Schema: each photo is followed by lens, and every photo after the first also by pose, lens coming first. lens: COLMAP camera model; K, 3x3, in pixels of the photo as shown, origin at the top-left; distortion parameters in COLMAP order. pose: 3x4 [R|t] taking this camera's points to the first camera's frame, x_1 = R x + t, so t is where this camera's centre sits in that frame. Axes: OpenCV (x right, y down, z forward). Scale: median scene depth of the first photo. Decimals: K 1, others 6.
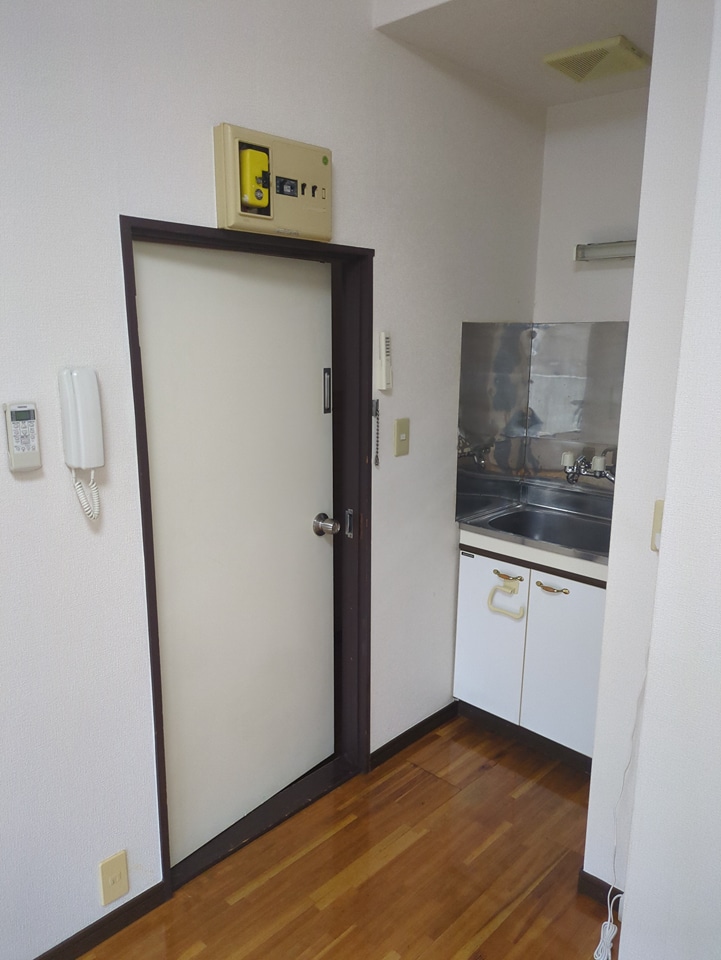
lens RADIAL K [[710.6, 0, 366.2], [0, 710.6, 505.3], [0, 0, 1]] dist [0.041840, -0.040133]
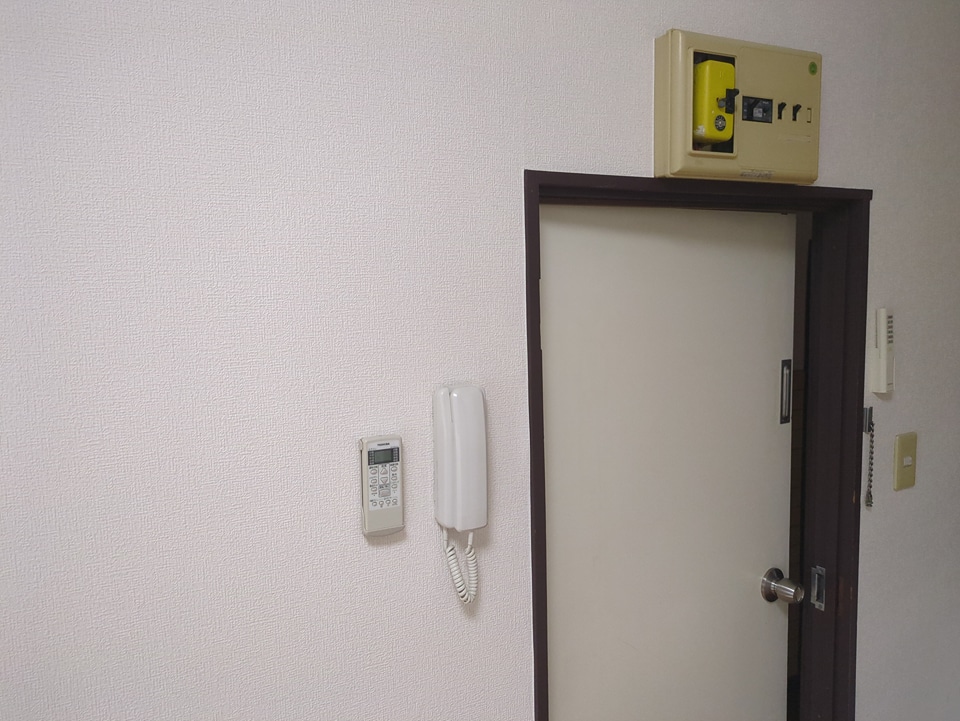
lens RADIAL K [[710.6, 0, 474.8], [0, 710.6, 382.1], [0, 0, 1]] dist [0.041840, -0.040133]
pose [[0.941576, 0.012054, -0.336584, -0.132640], [-0.047150, 0.994236, -0.096291, -0.110892], [0.333483, 0.106535, 0.936717, 0.303083]]
